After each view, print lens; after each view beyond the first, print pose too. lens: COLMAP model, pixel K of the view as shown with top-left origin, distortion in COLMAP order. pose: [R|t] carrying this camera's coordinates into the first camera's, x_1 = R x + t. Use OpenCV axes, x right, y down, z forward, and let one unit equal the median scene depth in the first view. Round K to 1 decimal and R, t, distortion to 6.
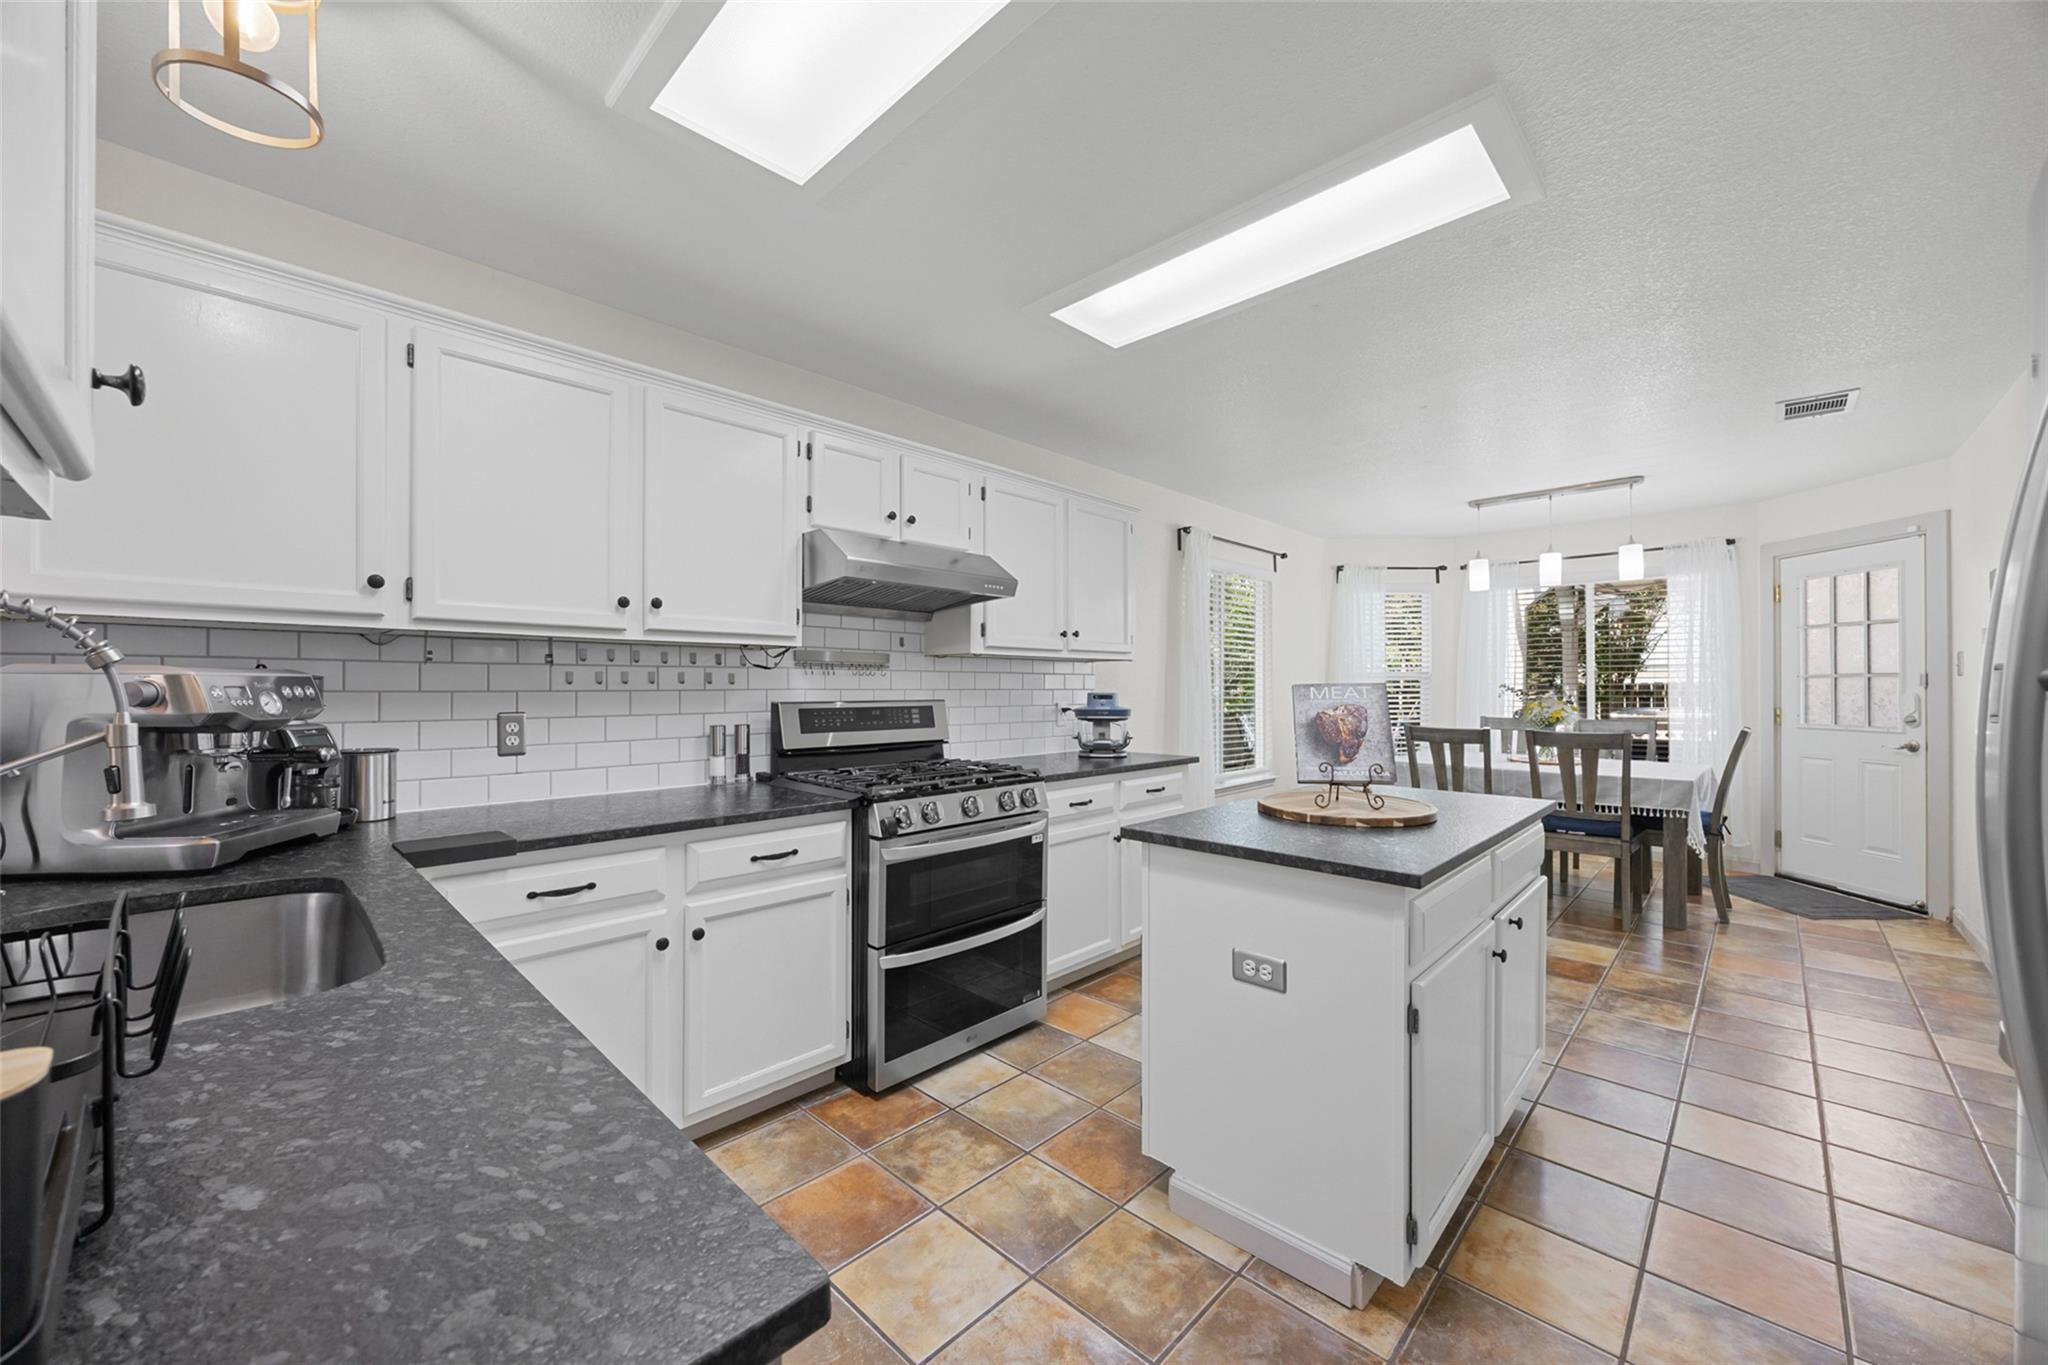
lens RADIAL K [[773.3, 0, 1023.3], [0, 773.3, 688.4], [0, 0, 1]] dist [-0.001297, -0.000515]
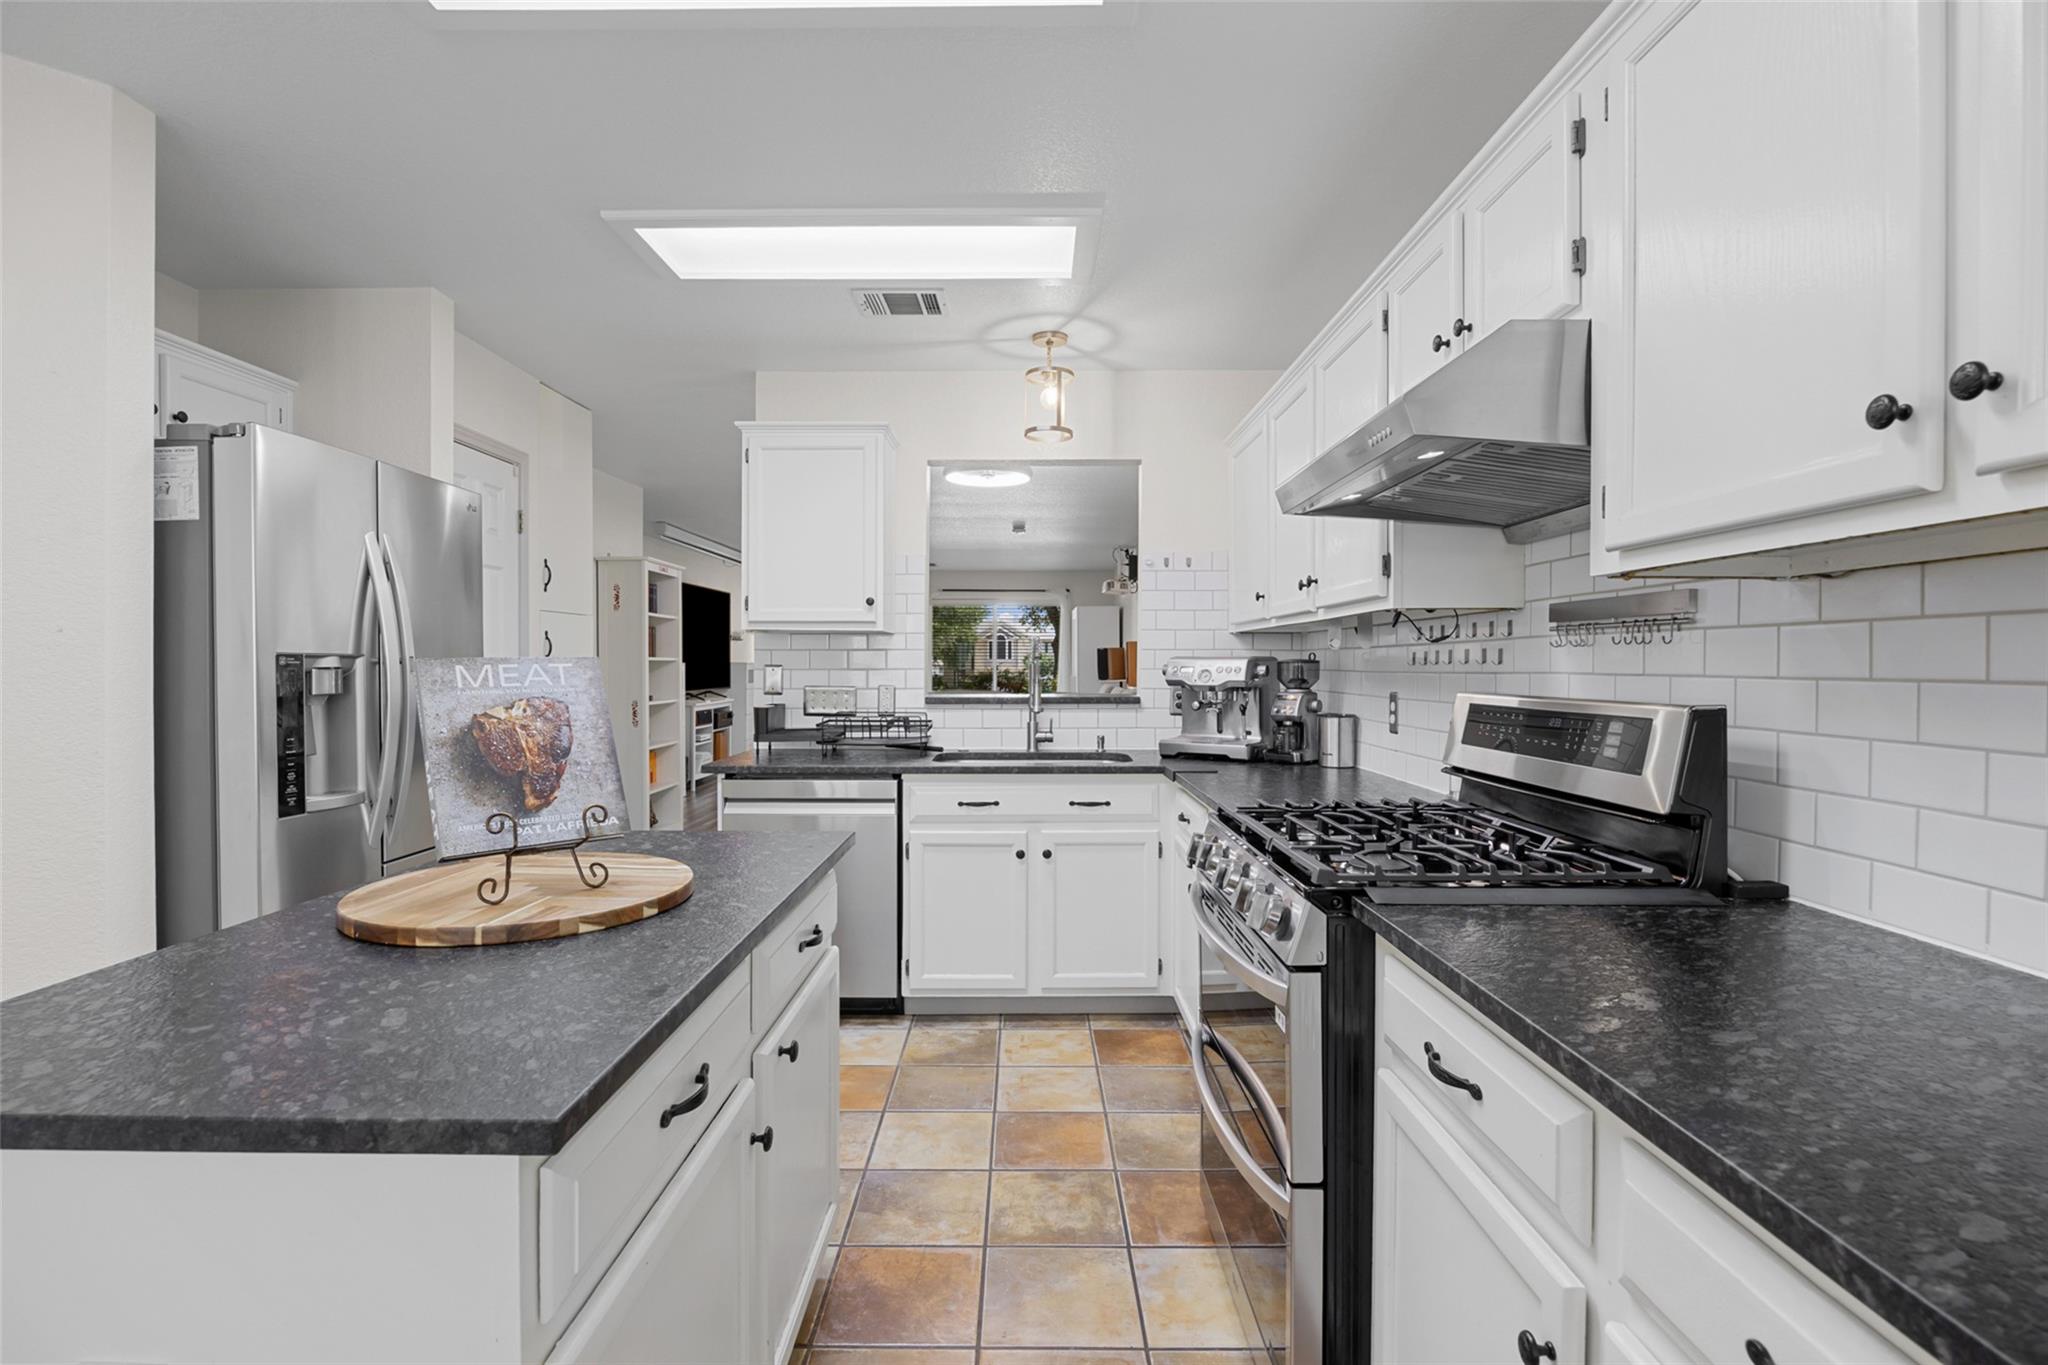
lens RADIAL K [[941.4, 0, 1006.8], [0, 941.4, 669.8], [0, 0, 1]] dist [-0.006741, -0.000806]
pose [[-0.727269, 0.000096, -0.686353, 1.145377], [-0.004058, 0.999982, 0.004440, -0.006090], [0.686341, 0.006014, -0.727255, 2.990855]]
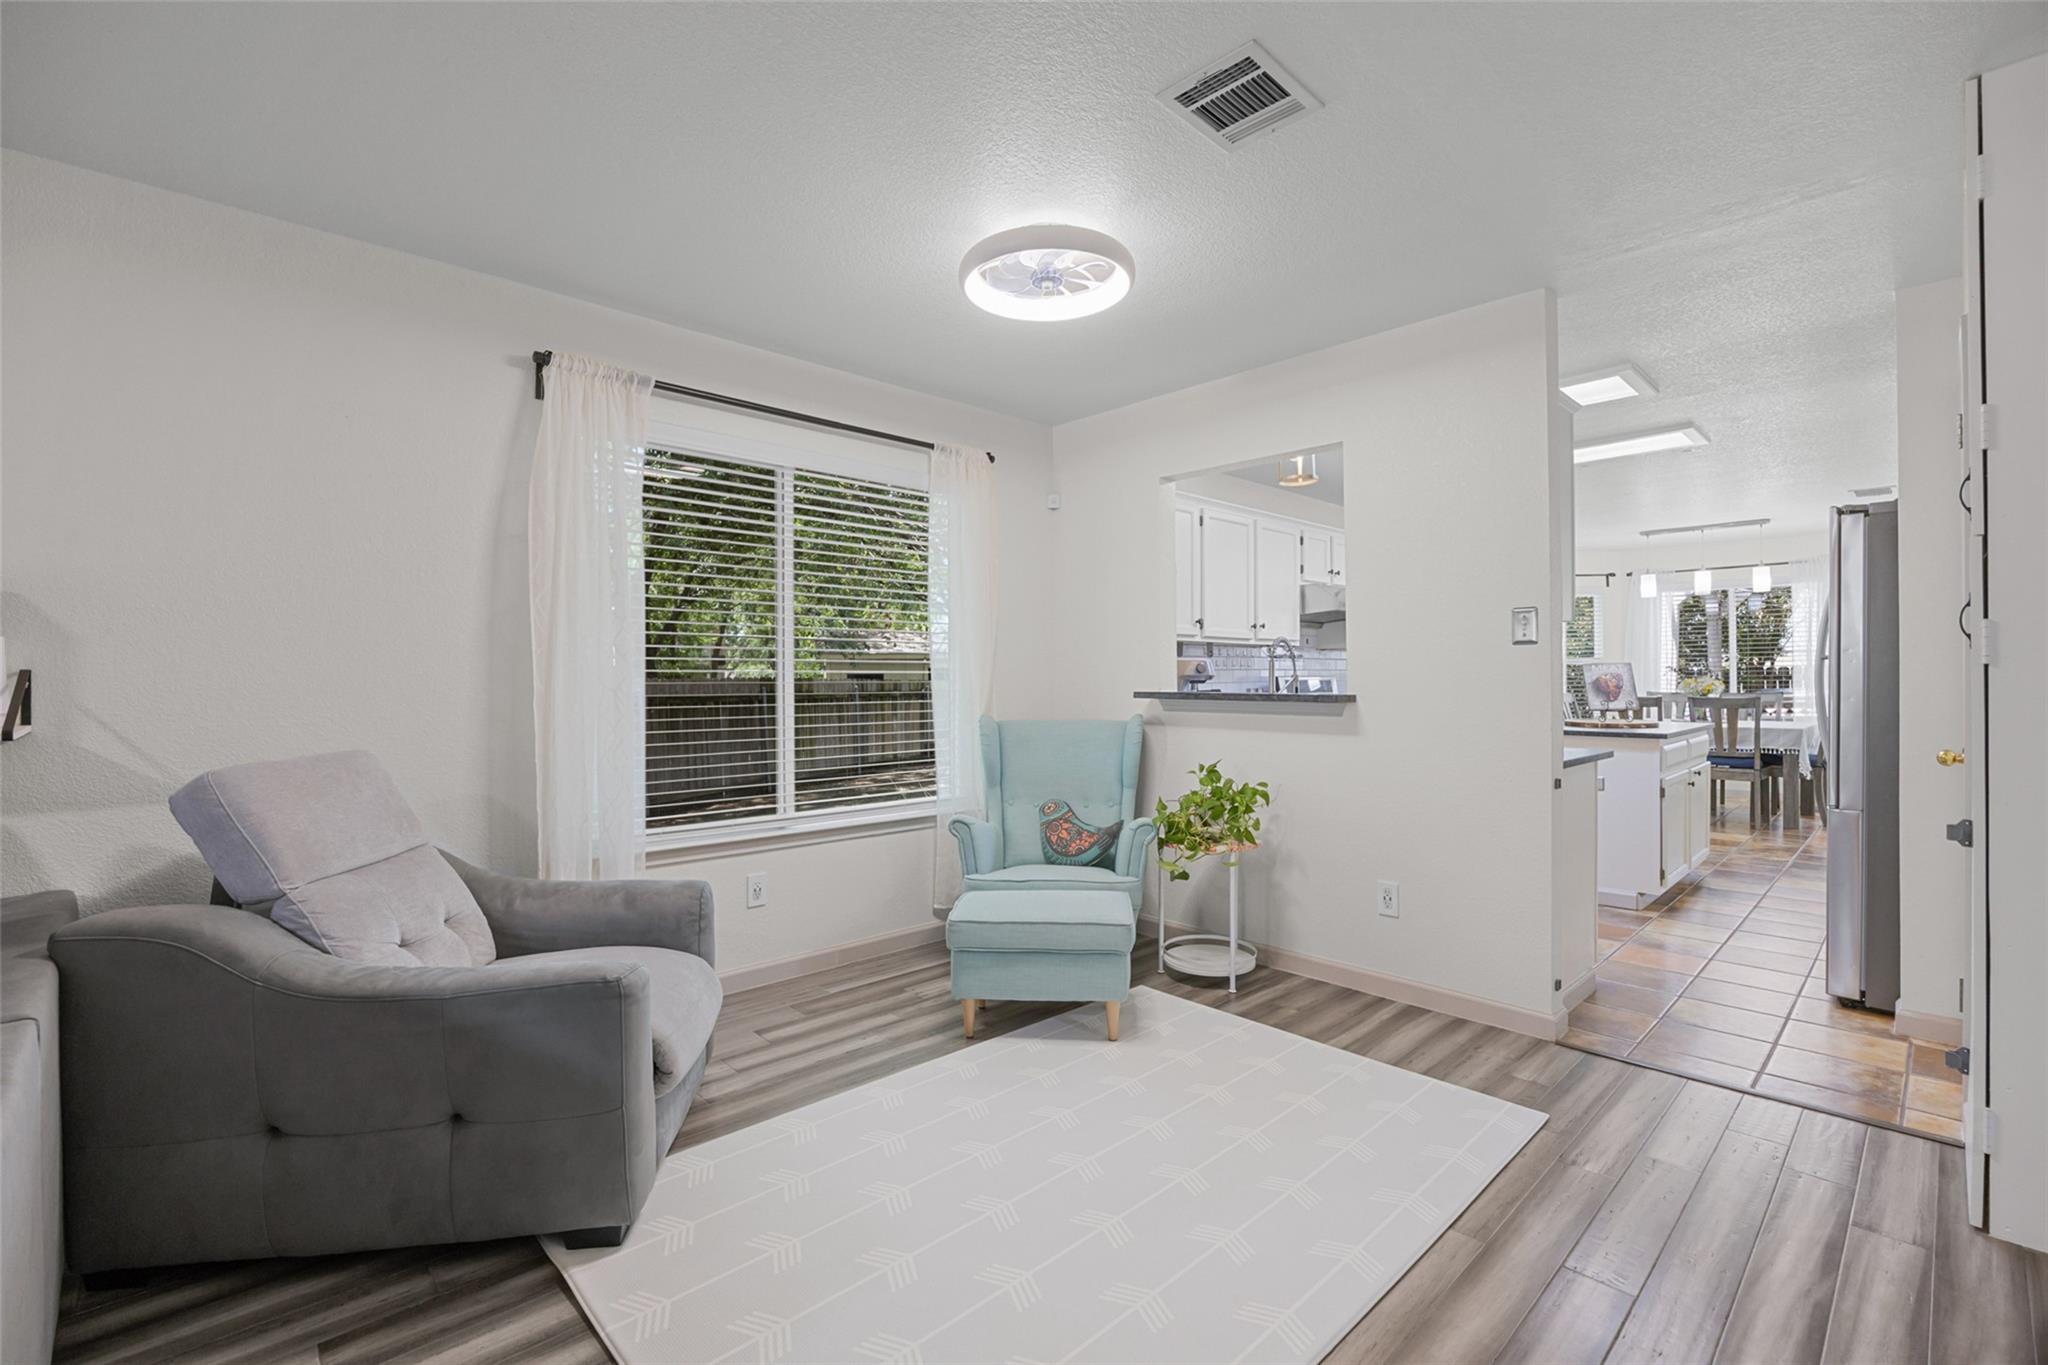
lens RADIAL K [[919.2, 0, 1030.4], [0, 919.2, 678.9], [0, 0, 1]] dist [0.002655, 0.000301]
pose [[0.999797, -0.006310, -0.019126, -0.464369], [0.006264, 0.999977, -0.002458, 0.013769], [0.019141, 0.002337, 0.999814, -0.635274]]
